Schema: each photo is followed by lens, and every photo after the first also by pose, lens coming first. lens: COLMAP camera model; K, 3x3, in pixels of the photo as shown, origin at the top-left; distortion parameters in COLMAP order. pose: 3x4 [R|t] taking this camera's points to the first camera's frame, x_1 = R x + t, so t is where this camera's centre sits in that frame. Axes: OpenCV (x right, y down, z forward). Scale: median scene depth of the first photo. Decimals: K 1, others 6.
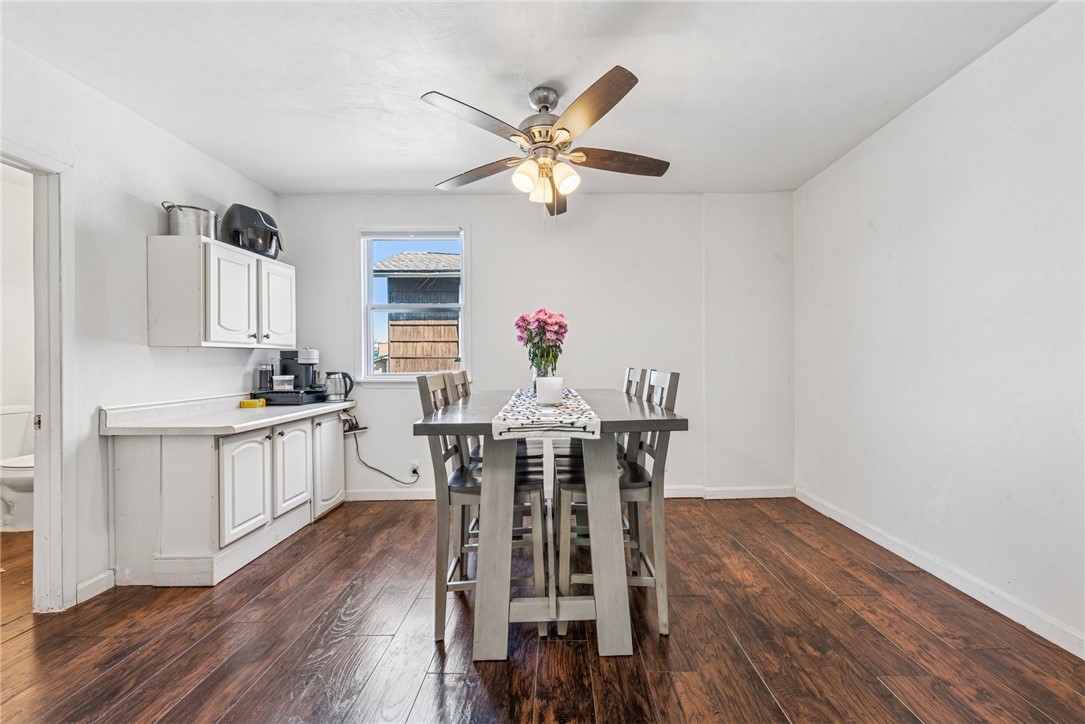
lens RADIAL K [[429.2, 0, 540.7], [0, 429.2, 361.8], [0, 0, 1]] dist [0.007474, -0.000871]
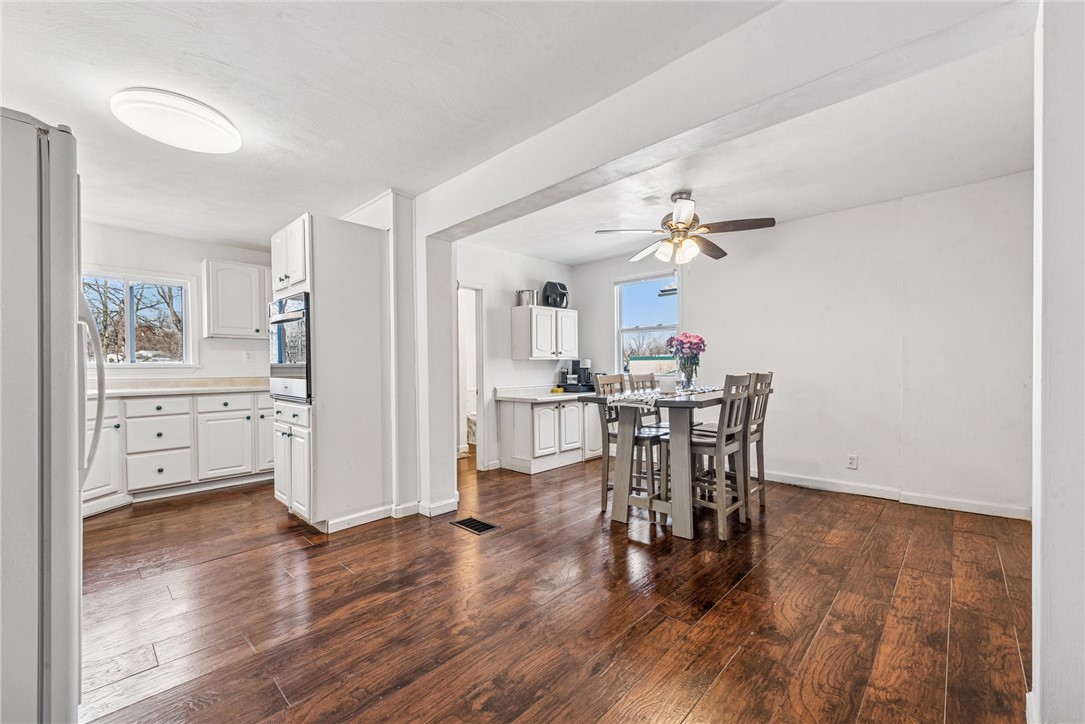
lens RADIAL K [[429.2, 0, 541.2], [0, 429.2, 367.5], [0, 0, 1]] dist [0.007474, -0.000871]
pose [[0.728898, 0.000289, -0.684622, 0.565478], [0.005160, 0.999969, 0.005916, -0.009708], [0.684602, -0.007845, 0.728875, -0.386377]]
